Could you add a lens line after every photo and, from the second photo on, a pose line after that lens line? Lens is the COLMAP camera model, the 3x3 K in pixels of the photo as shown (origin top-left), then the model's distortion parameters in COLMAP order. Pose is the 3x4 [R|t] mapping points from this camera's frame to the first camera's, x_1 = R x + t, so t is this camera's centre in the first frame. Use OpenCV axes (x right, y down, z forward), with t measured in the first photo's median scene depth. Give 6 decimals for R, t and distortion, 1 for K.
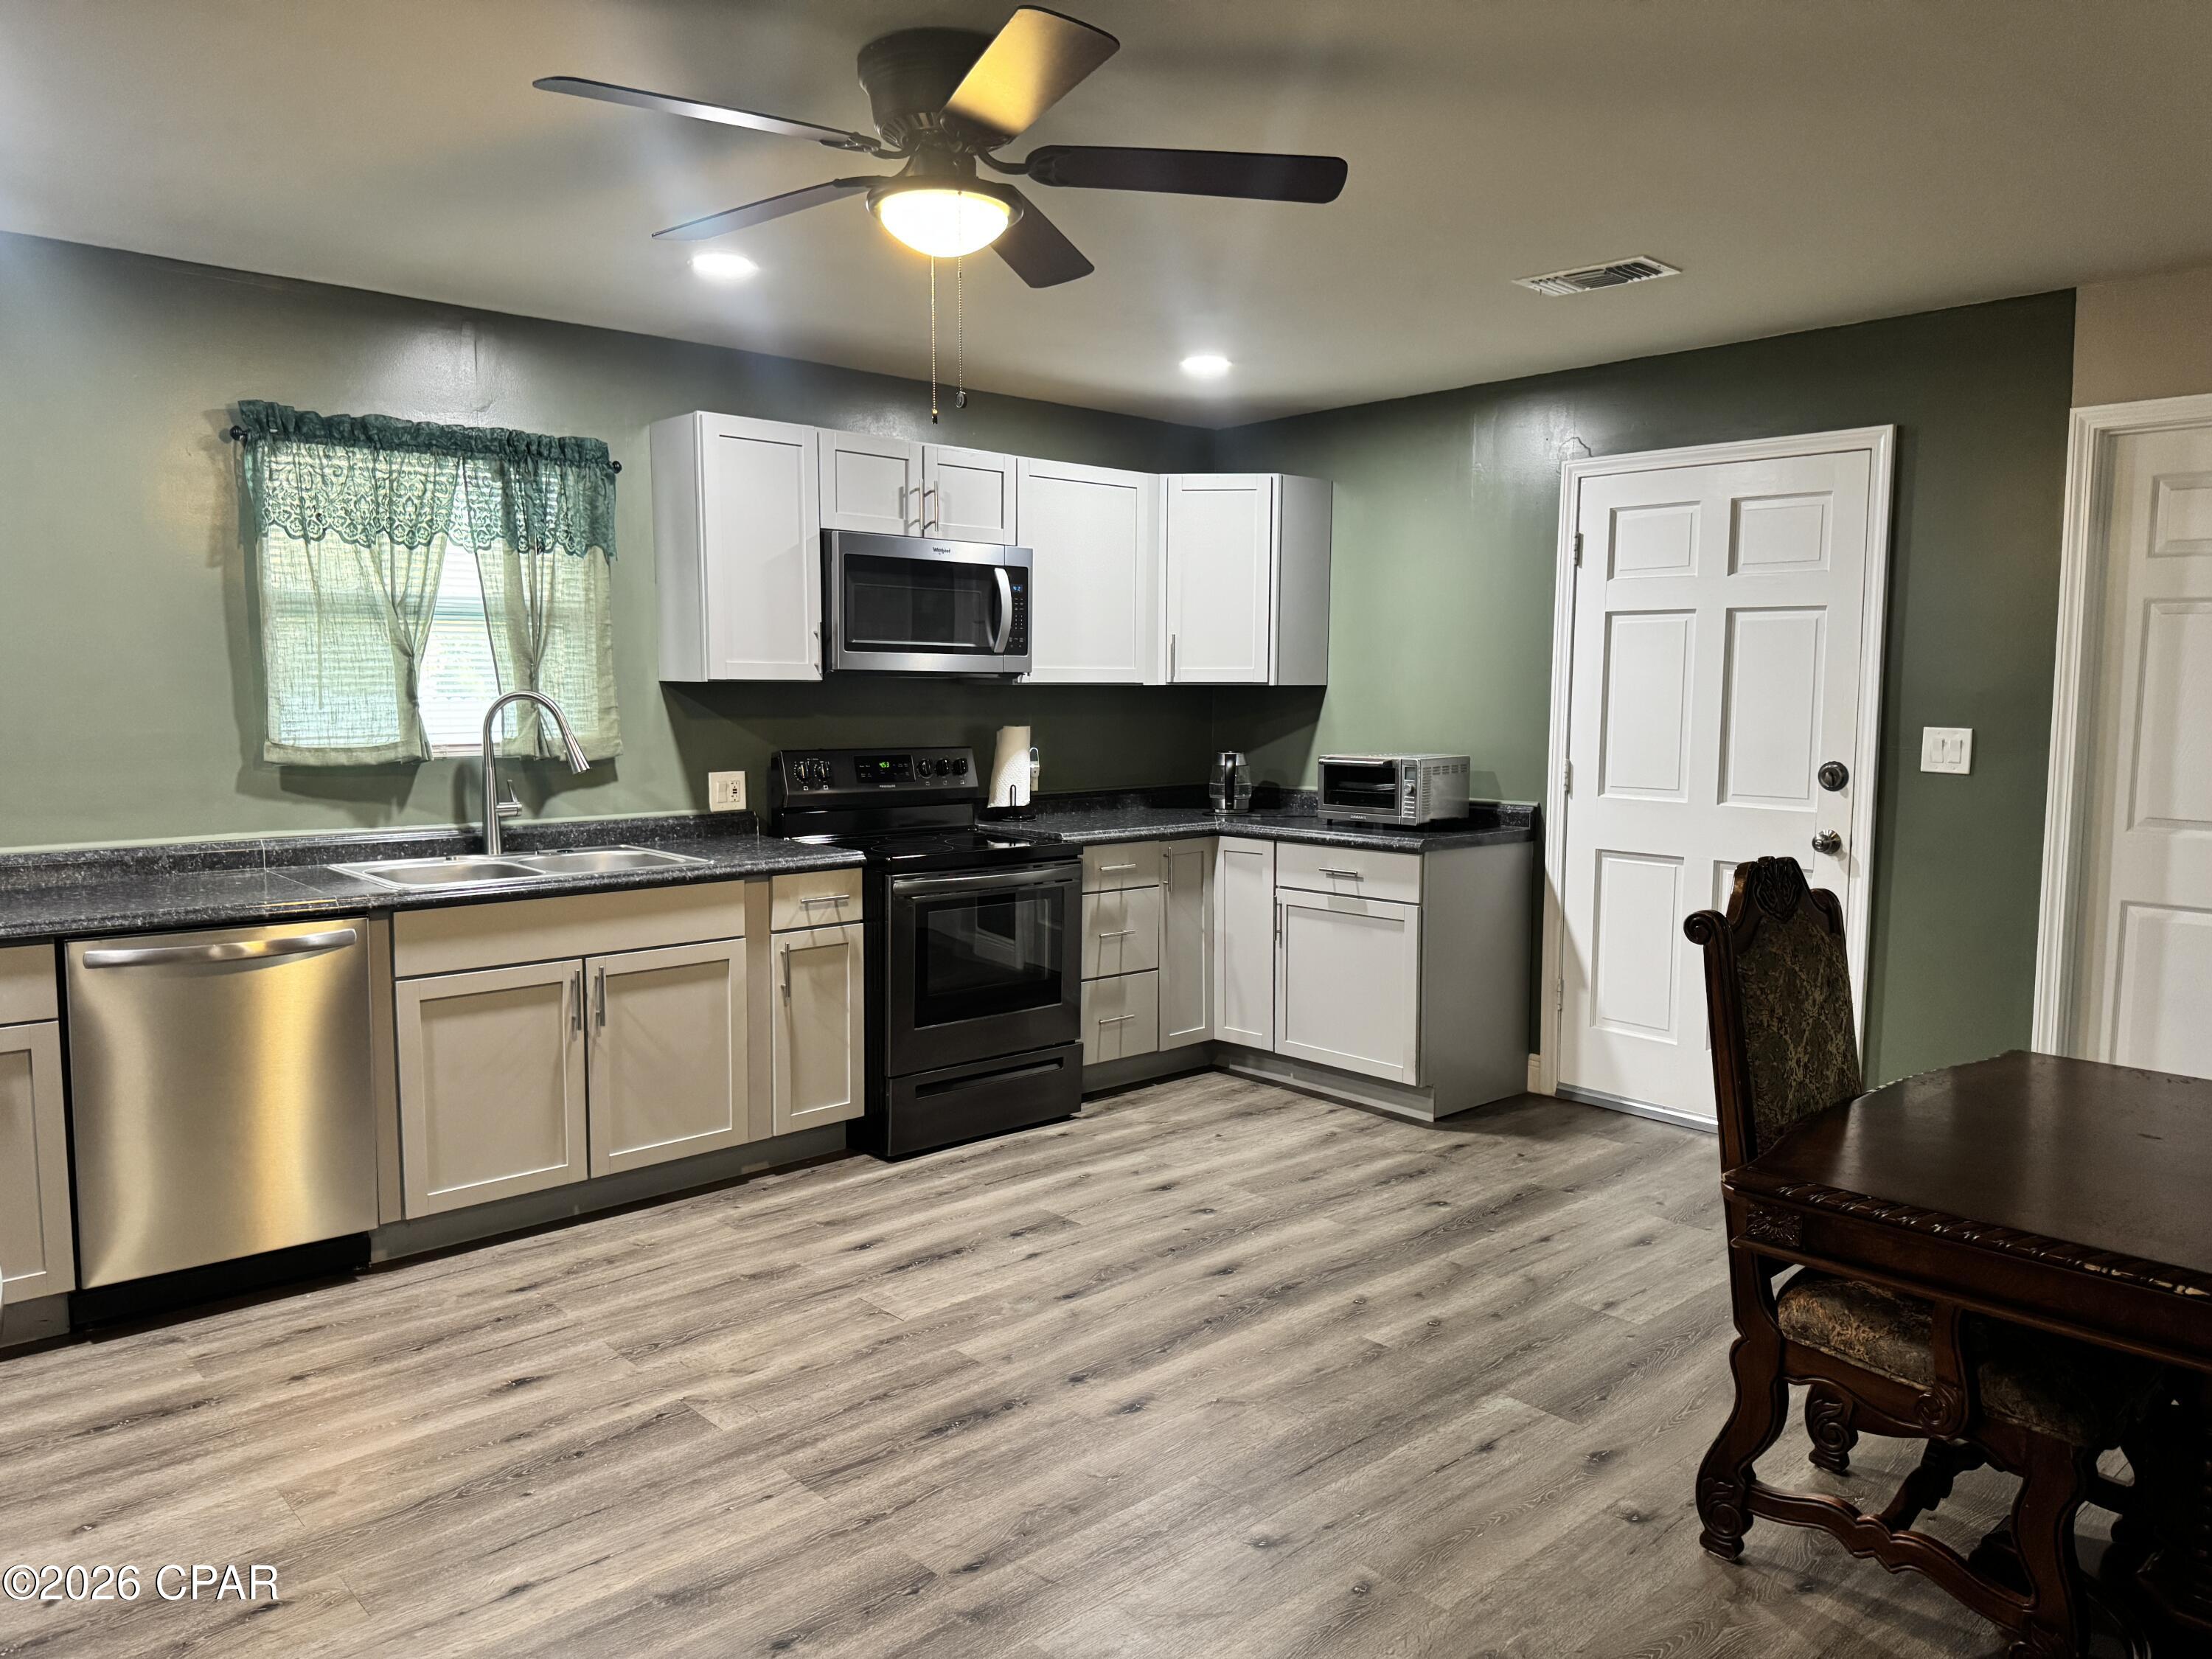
lens RADIAL K [[1531.9, 0, 1106.0], [0, 1531.9, 829.5], [0, 0, 1]] dist [0.083642, -0.097984]
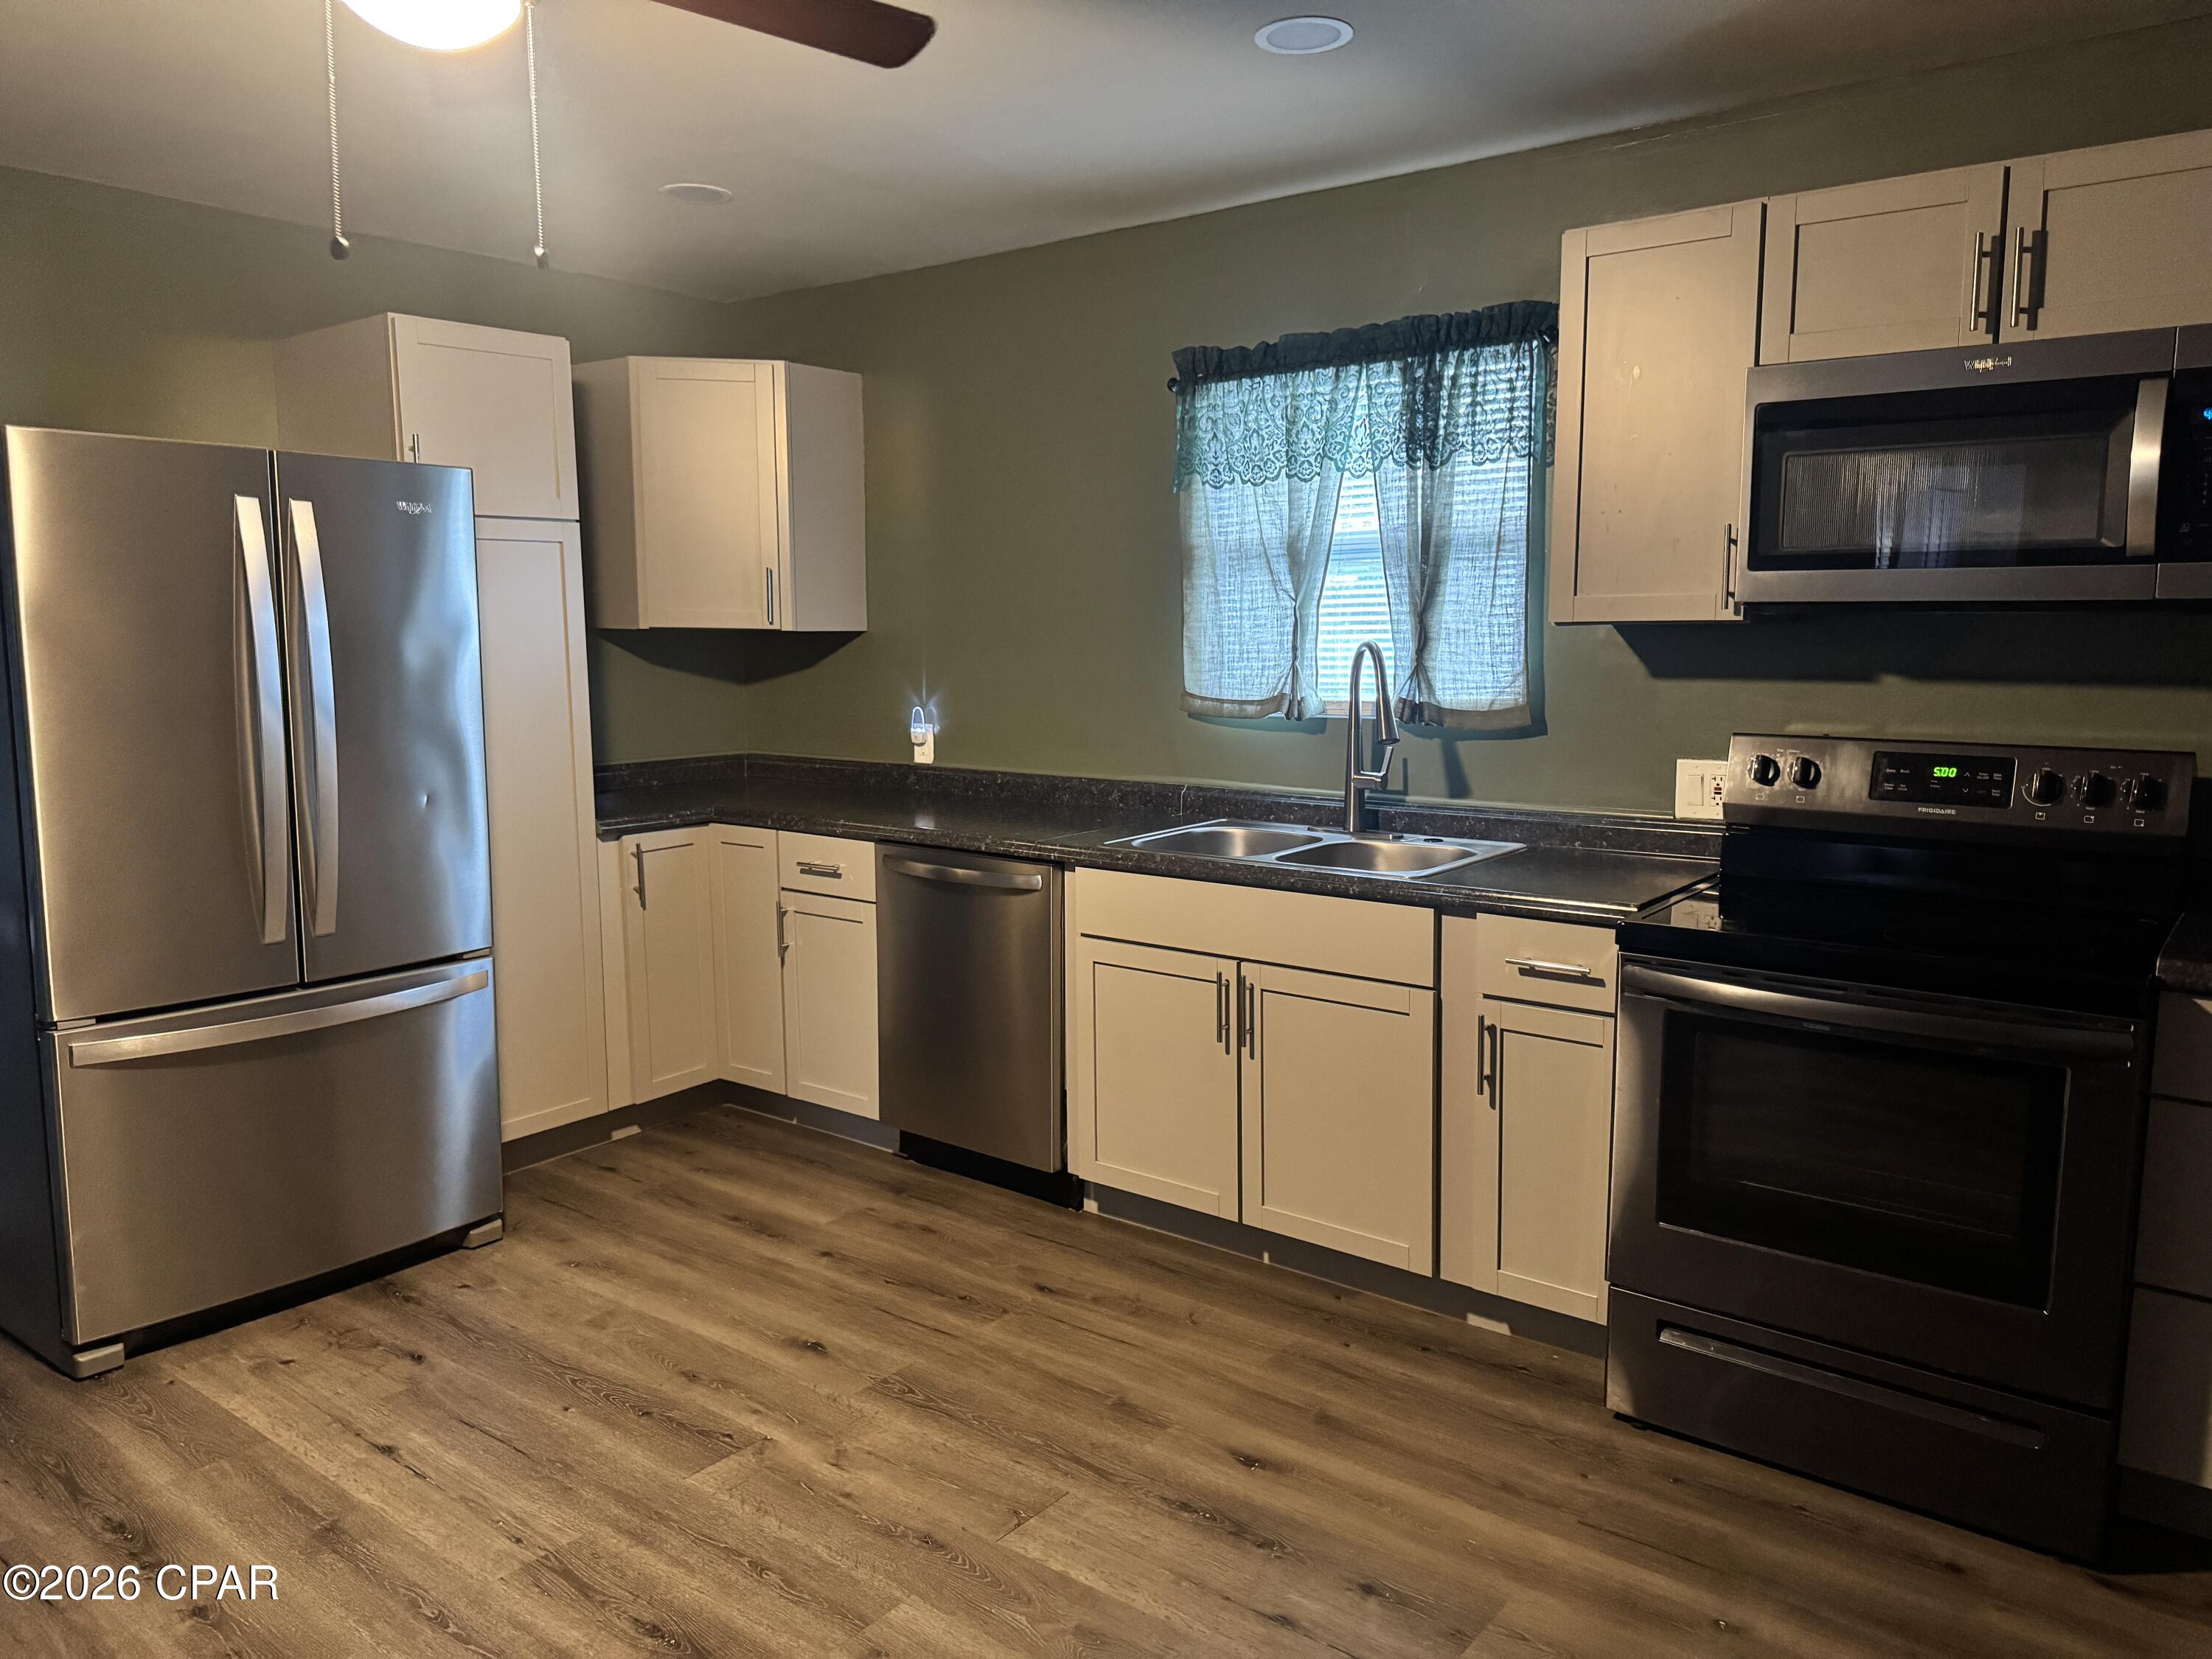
lens RADIAL K [[1572.0, 0, 1098.9], [0, 1572.0, 823.3], [0, 0, 1]] dist [0.084481, -0.112175]
pose [[0.166745, 0.123703, -0.978210, 0.430814], [-0.085406, 0.990182, 0.110658, -0.072196], [0.982294, 0.065093, 0.175672, 0.704102]]
